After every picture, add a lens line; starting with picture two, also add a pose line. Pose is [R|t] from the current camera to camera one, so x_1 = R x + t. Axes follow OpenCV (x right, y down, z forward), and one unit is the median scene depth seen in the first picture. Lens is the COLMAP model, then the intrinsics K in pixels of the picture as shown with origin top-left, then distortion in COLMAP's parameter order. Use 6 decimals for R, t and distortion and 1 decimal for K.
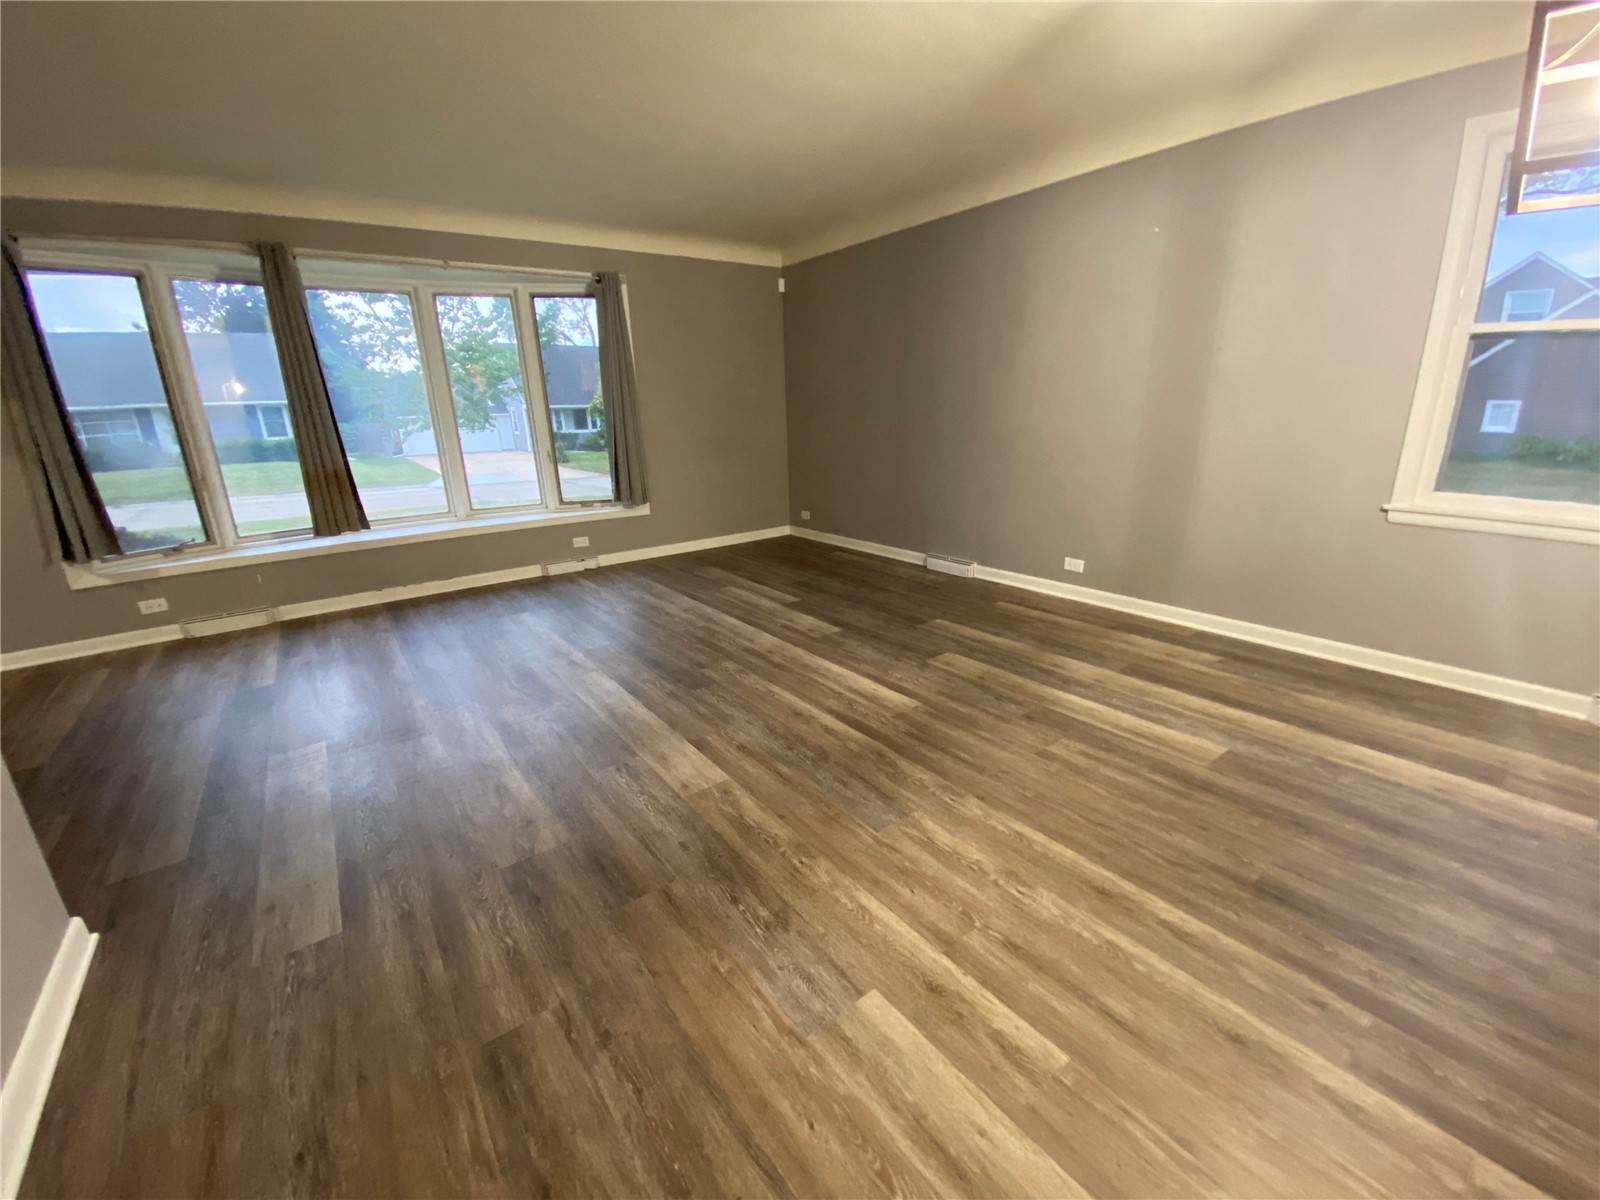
lens RADIAL K [[655.8, 0, 803.8], [0, 655.8, 601.3], [0, 0, 1]] dist [-0.021964, -0.000401]
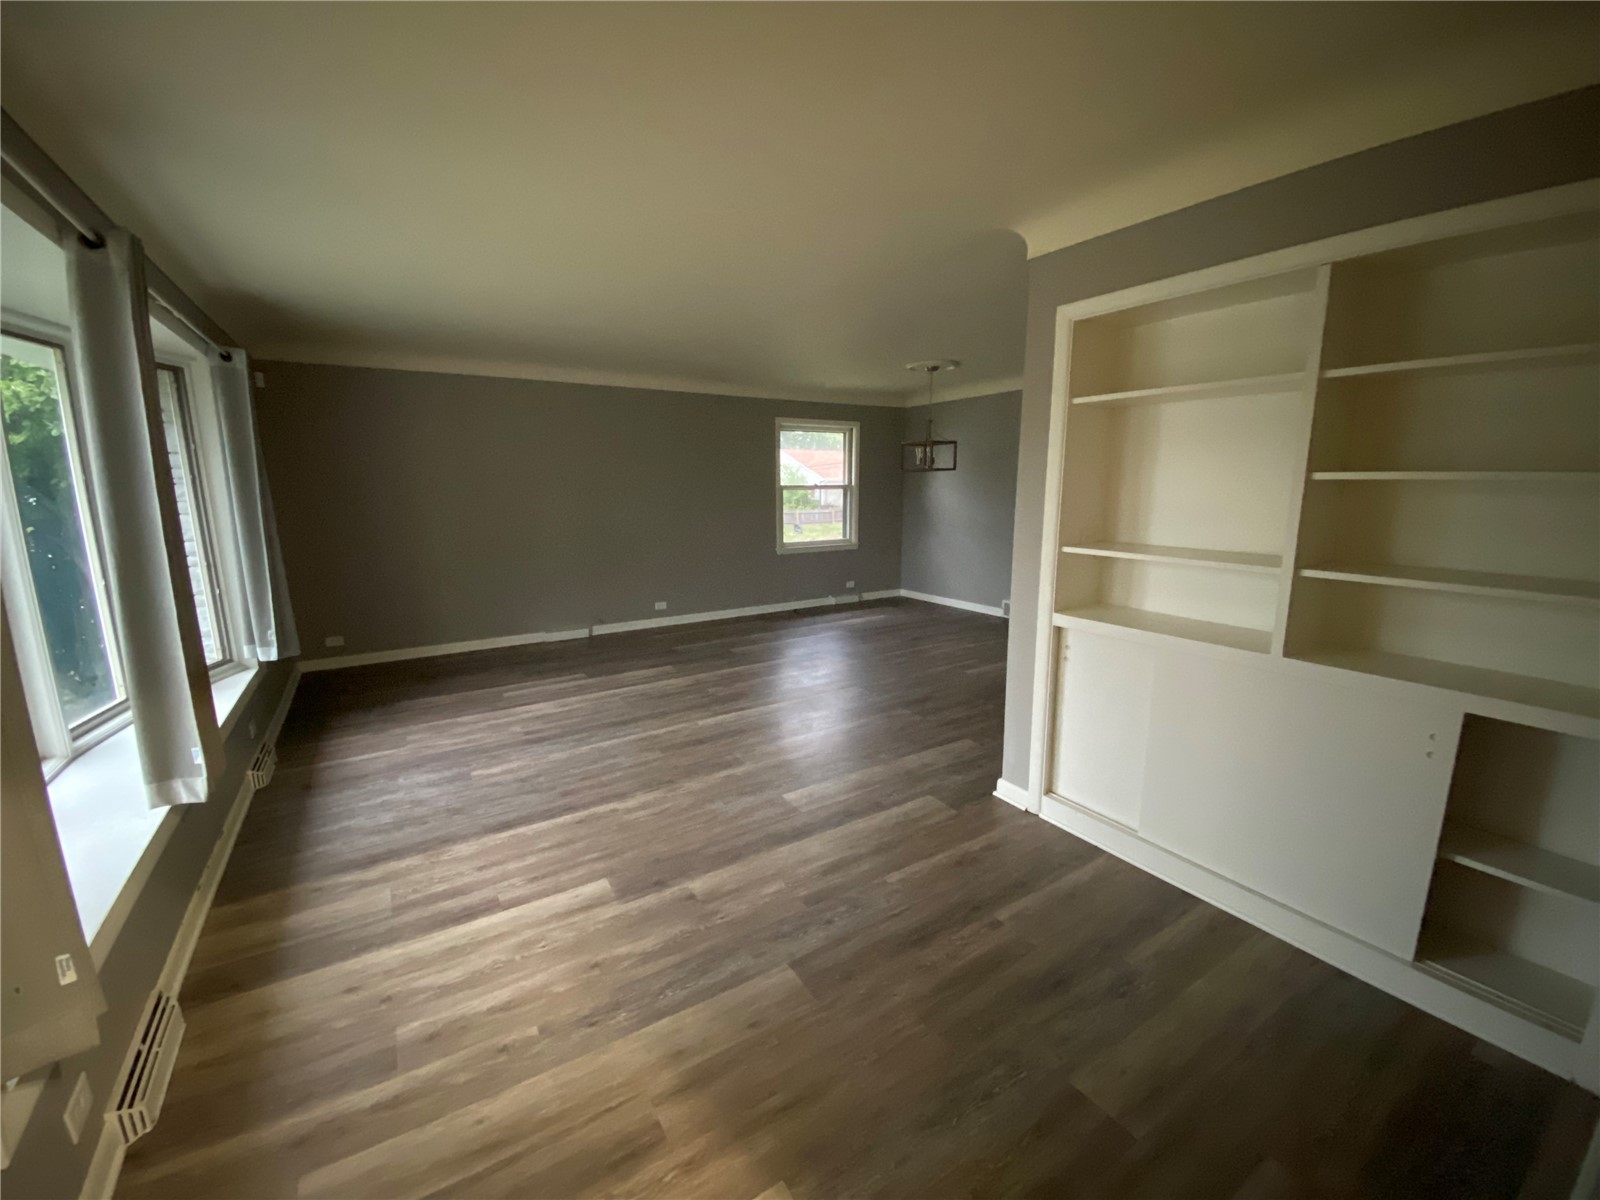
lens RADIAL K [[655.8, 0, 797.5], [0, 655.8, 598.7], [0, 0, 1]] dist [-0.021964, -0.000401]
pose [[0.080264, -0.158088, 0.984157, -1.292755], [0.288556, 0.948751, 0.128867, -0.198832], [-0.954093, 0.273642, 0.121768, 0.485835]]
